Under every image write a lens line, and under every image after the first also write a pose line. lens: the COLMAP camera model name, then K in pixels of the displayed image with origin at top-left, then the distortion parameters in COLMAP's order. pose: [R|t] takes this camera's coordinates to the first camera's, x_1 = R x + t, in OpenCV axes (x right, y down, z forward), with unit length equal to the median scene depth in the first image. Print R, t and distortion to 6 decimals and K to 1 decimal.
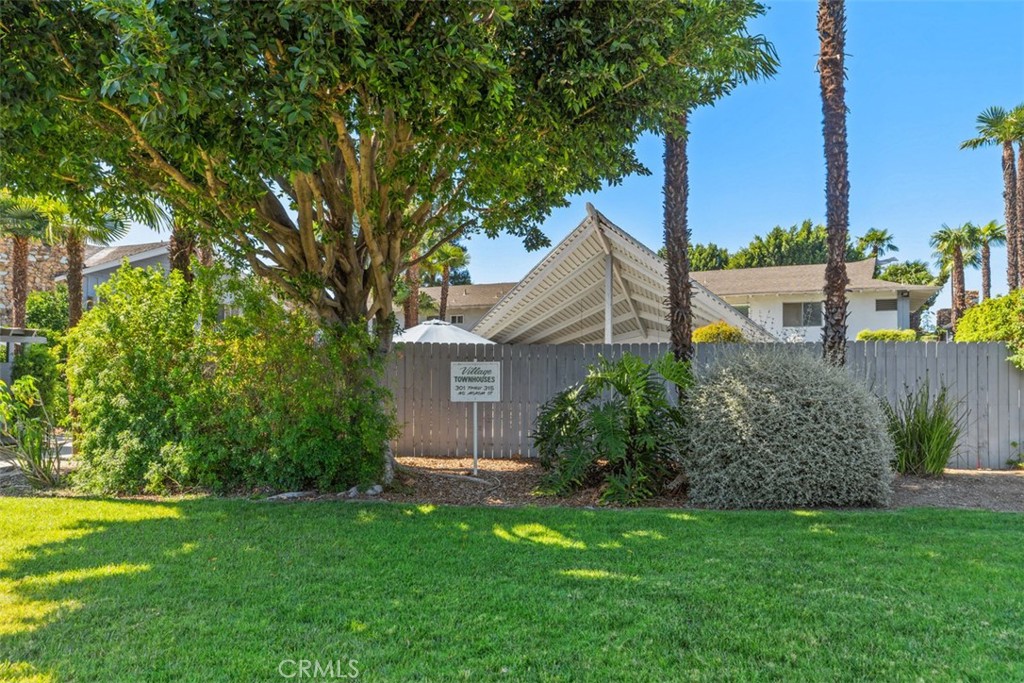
lens RADIAL K [[704.0, 0, 511.6], [0, 704.0, 347.6], [0, 0, 1]] dist [0.000434, -0.002577]
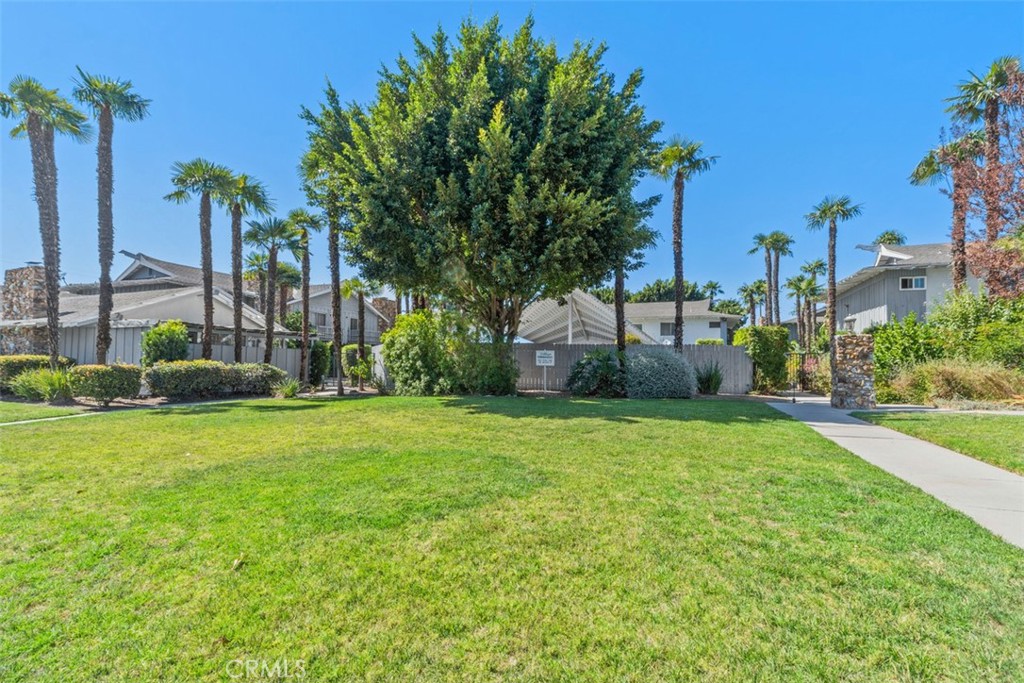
lens RADIAL K [[458.1, 0, 511.9], [0, 458.1, 336.6], [0, 0, 1]] dist [0.001881, 0.000102]
pose [[0.998542, 0.012924, 0.052409, -0.185127], [-0.011945, 0.999749, -0.018960, 0.001752], [-0.052641, 0.018306, 0.998446, -0.493952]]
